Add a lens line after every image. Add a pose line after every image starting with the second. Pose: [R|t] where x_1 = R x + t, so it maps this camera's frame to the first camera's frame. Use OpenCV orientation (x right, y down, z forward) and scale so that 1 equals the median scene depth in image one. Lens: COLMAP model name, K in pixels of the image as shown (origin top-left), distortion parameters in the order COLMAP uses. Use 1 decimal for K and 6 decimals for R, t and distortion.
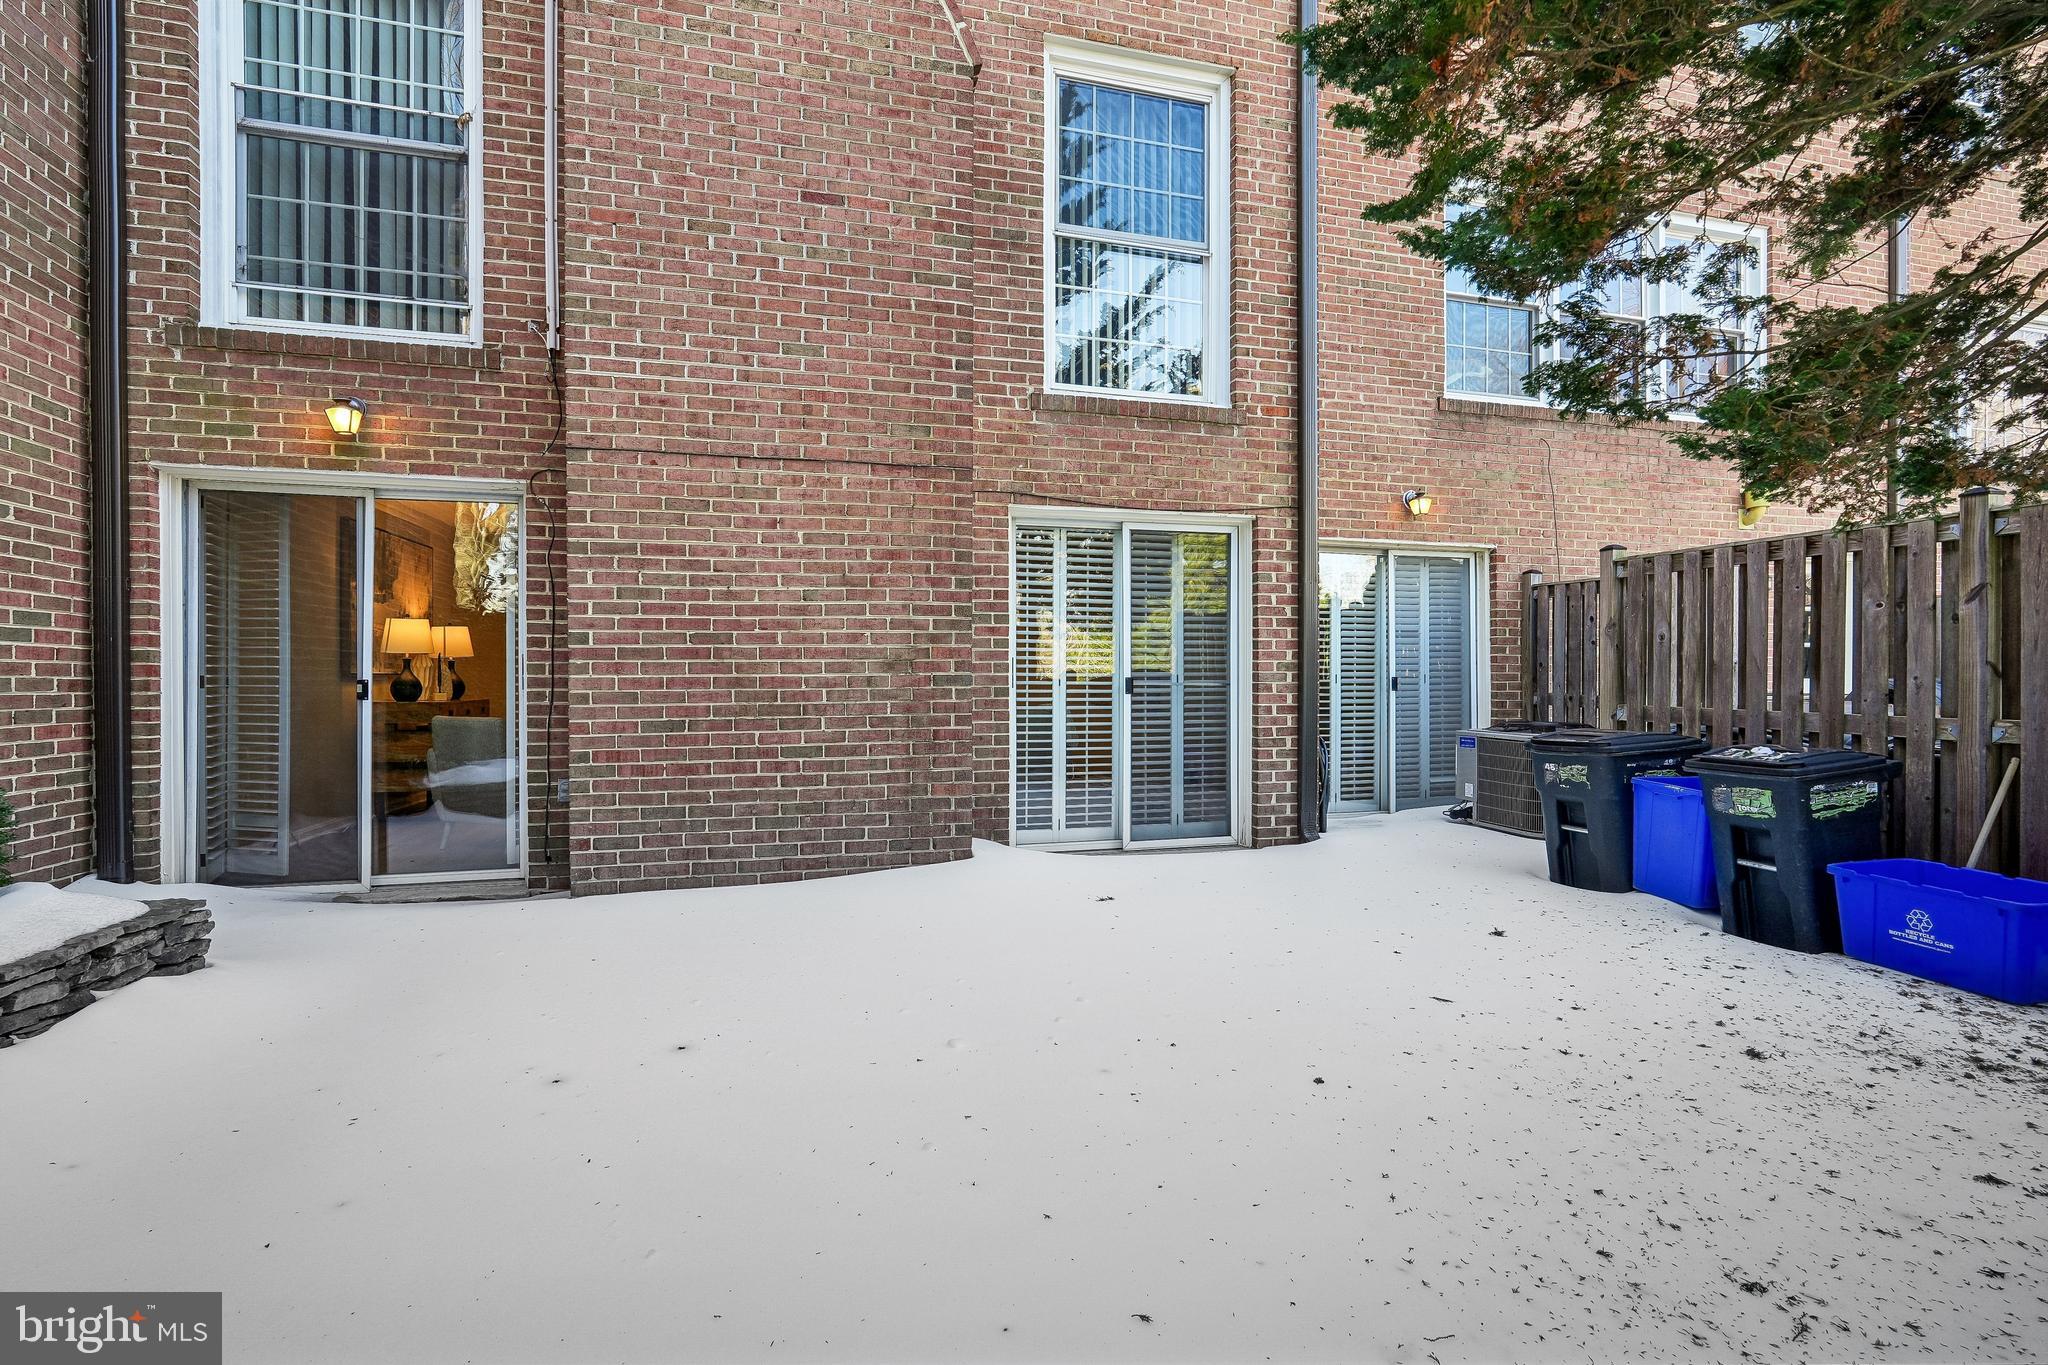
lens RADIAL K [[916.2, 0, 1024.0], [0, 916.2, 682.5], [0, 0, 1]] dist [-0.009347, 0.000189]
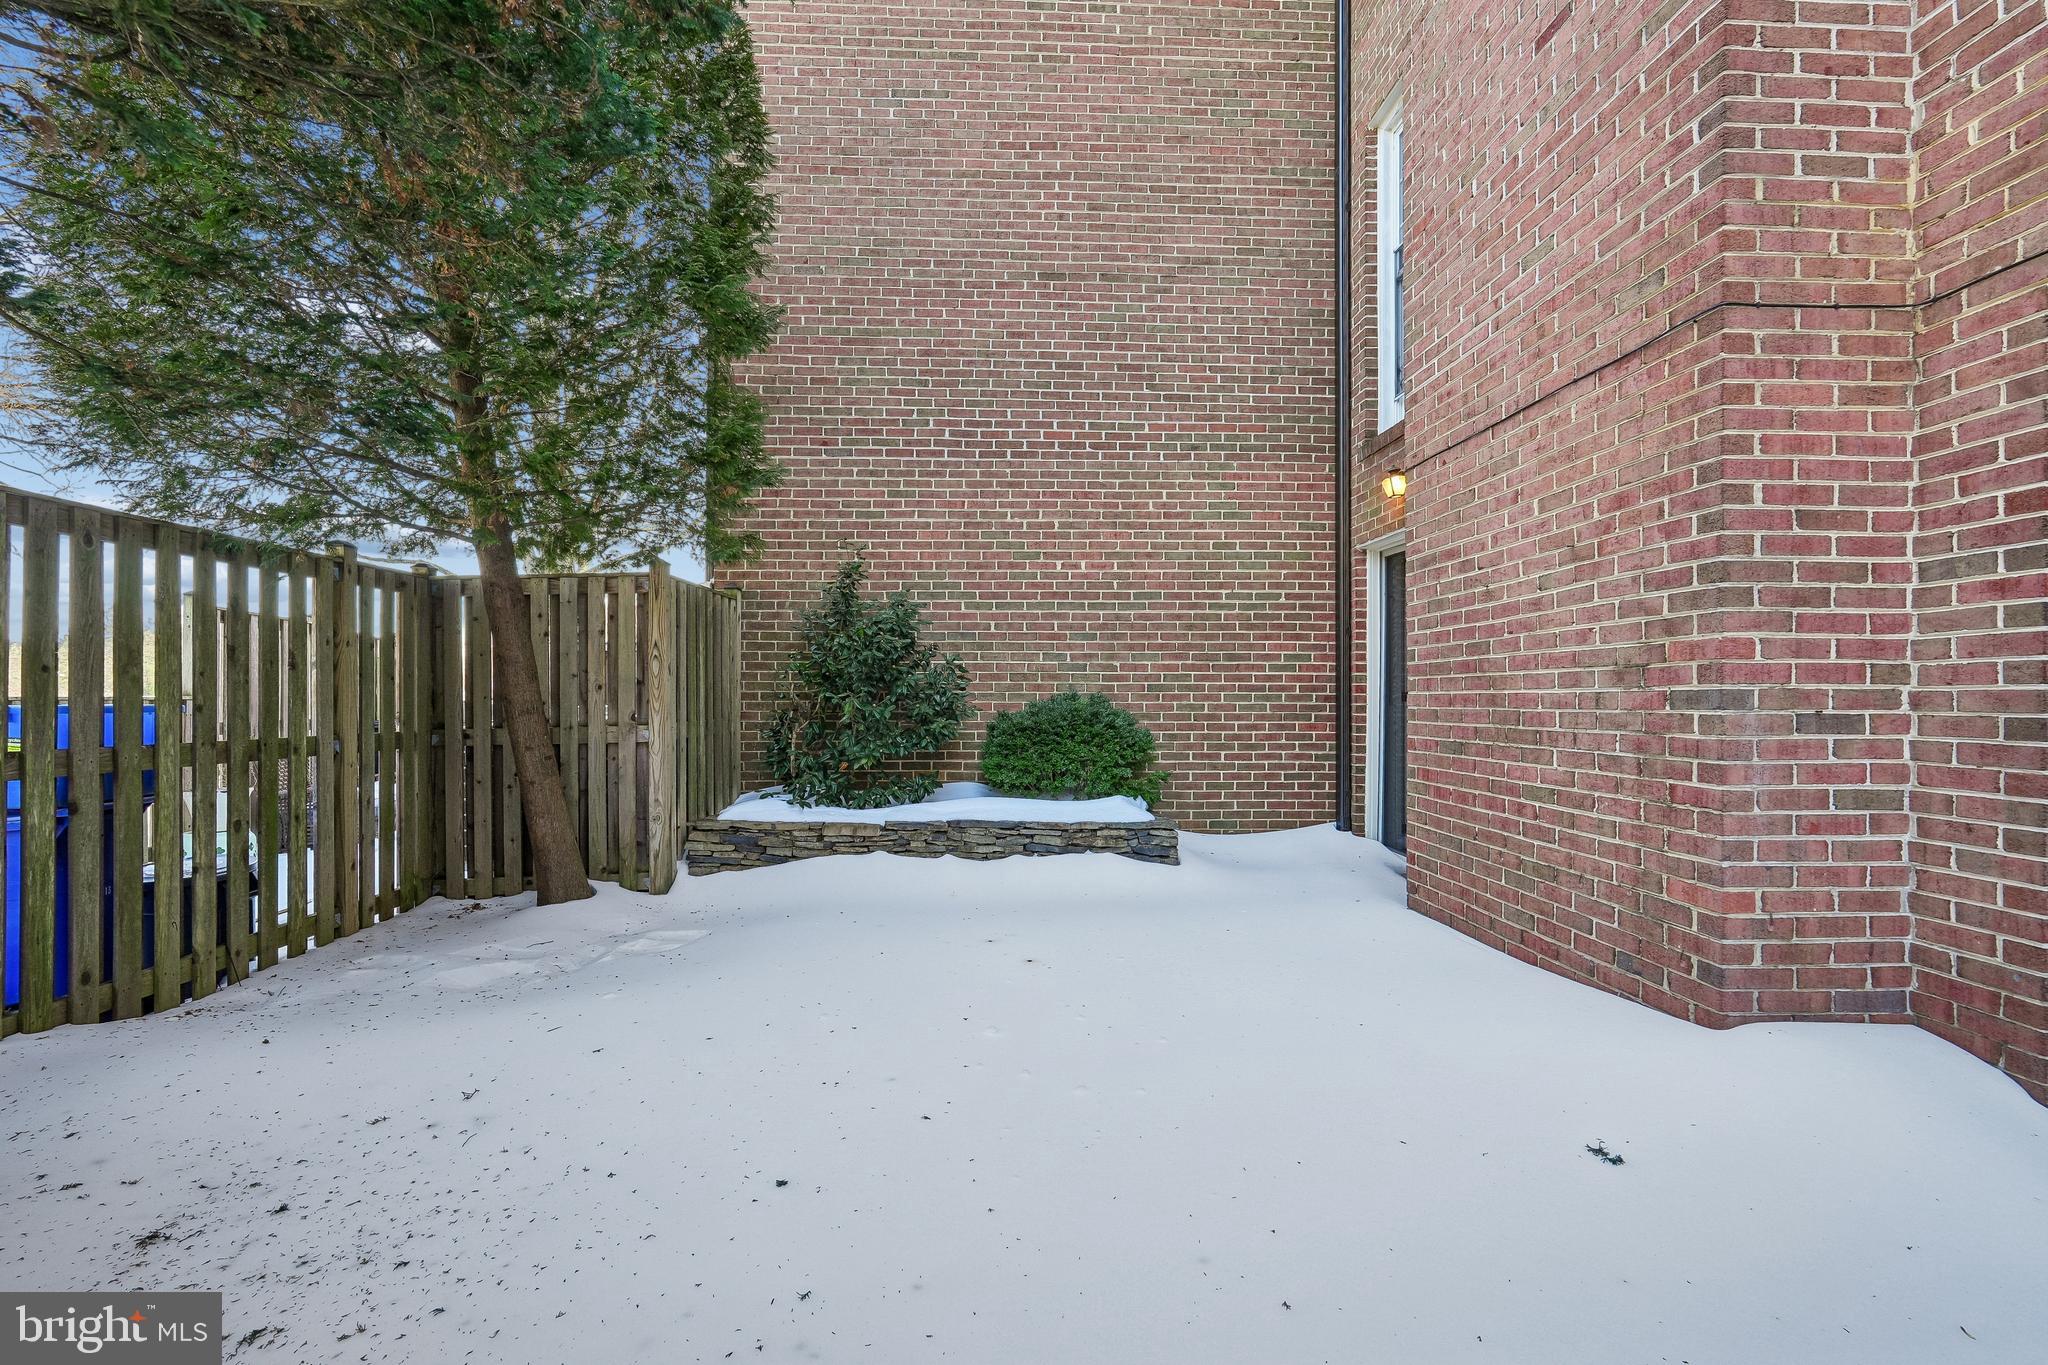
lens RADIAL K [[953.2, 0, 1021.7], [0, 953.2, 694.5], [0, 0, 1]] dist [-0.004300, -0.000271]
pose [[-0.225467, 0.001687, -0.974249, 0.610498], [-0.005897, 0.999978, 0.003097, -0.005252], [0.974233, 0.006444, -0.225452, 0.769754]]
